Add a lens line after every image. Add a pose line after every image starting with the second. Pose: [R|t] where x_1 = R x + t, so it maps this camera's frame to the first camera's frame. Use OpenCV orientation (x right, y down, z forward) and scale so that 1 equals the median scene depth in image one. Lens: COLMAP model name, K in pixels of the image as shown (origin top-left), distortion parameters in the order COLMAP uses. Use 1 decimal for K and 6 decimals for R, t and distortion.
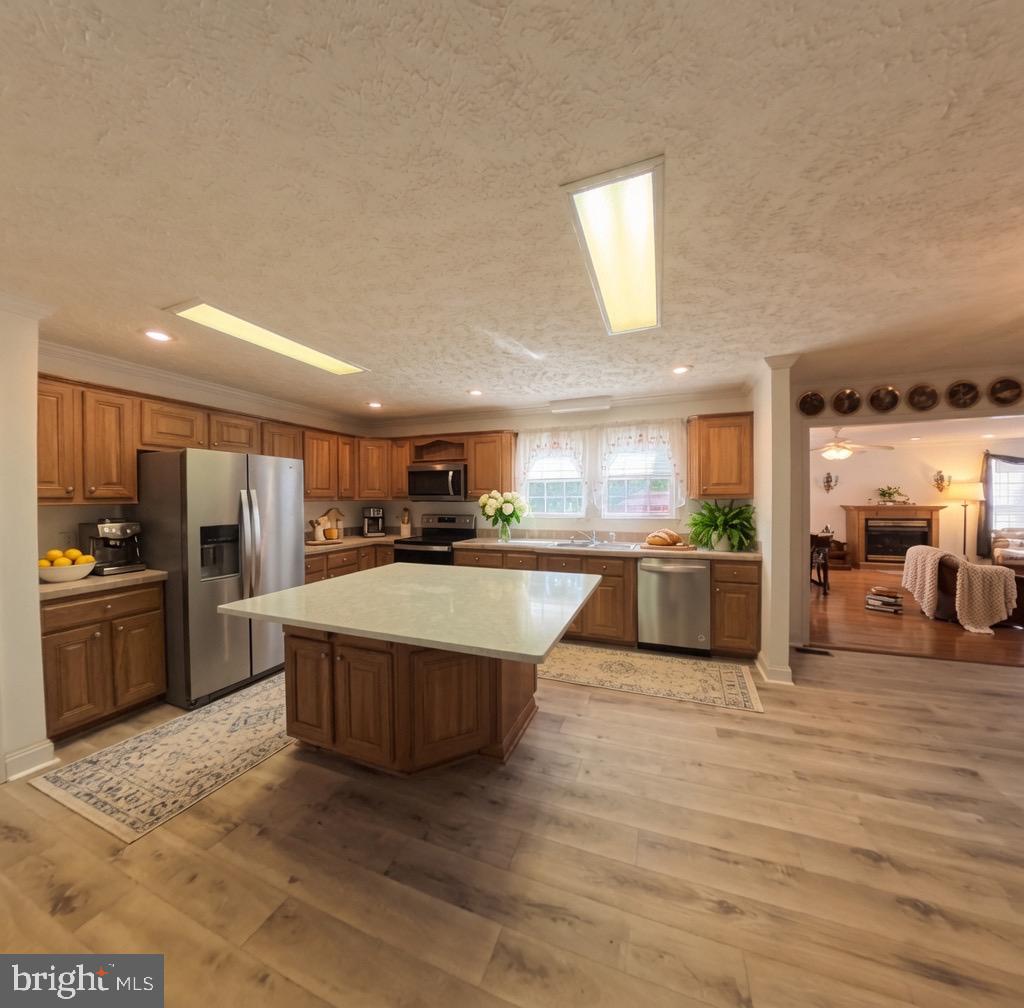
lens RADIAL K [[384.4, 0, 515.5], [0, 384.4, 502.1], [0, 0, 1]] dist [-0.031633, 0.002550]
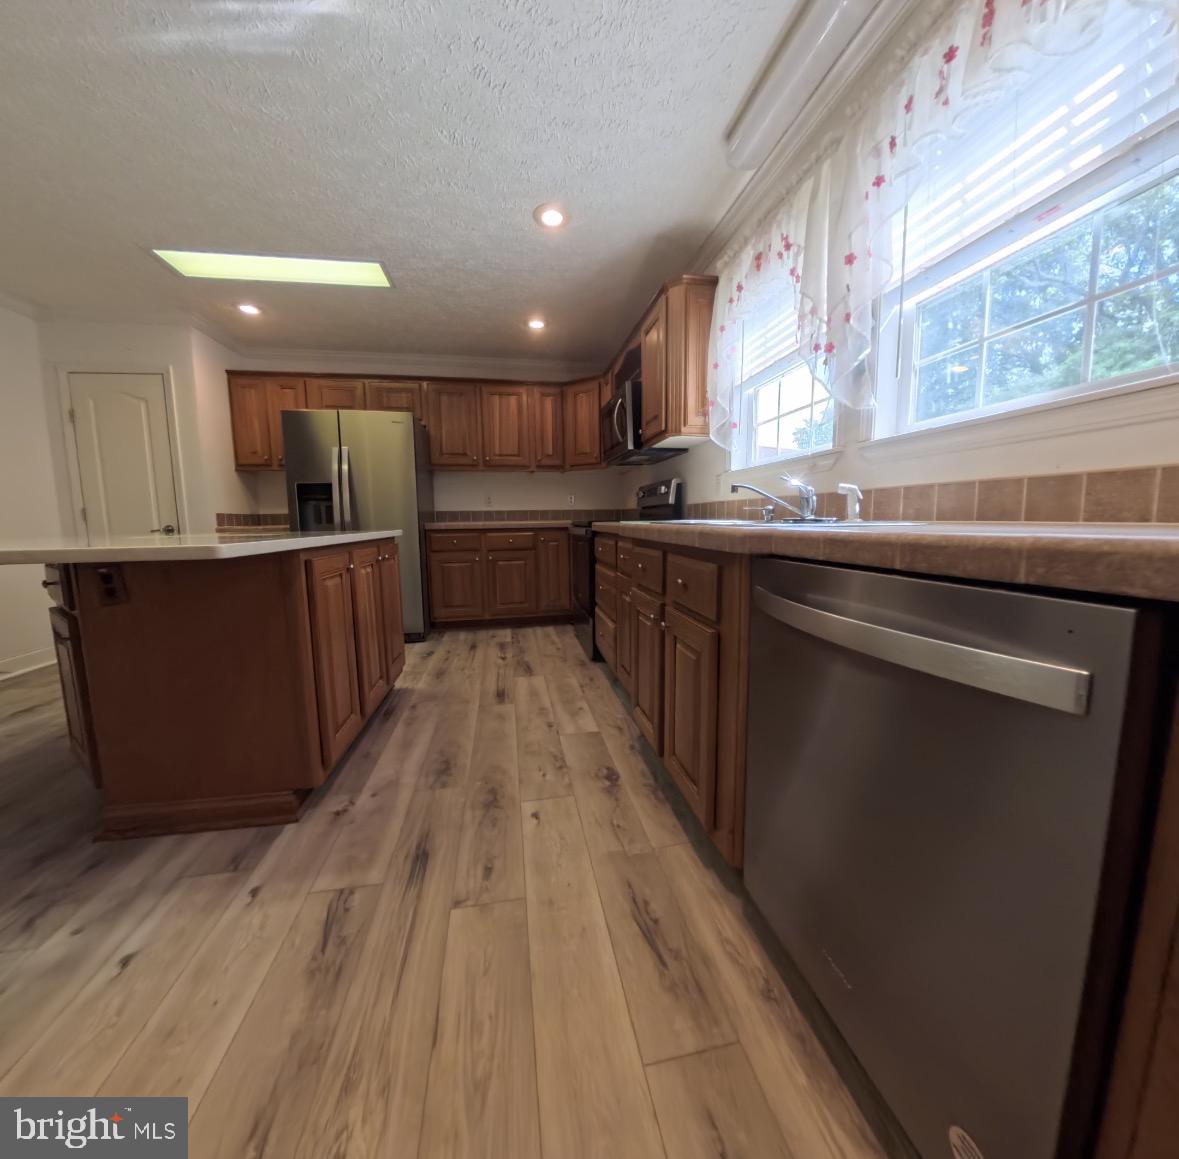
lens RADIAL K [[442.6, 0, 593.5], [0, 442.6, 577.3], [0, 0, 1]] dist [-0.031633, 0.002550]
pose [[0.523477, 0.107790, -0.845194, 0.693864], [0.000759, 0.991906, 0.126970, 0.174196], [0.852040, -0.067107, 0.519158, 1.087457]]
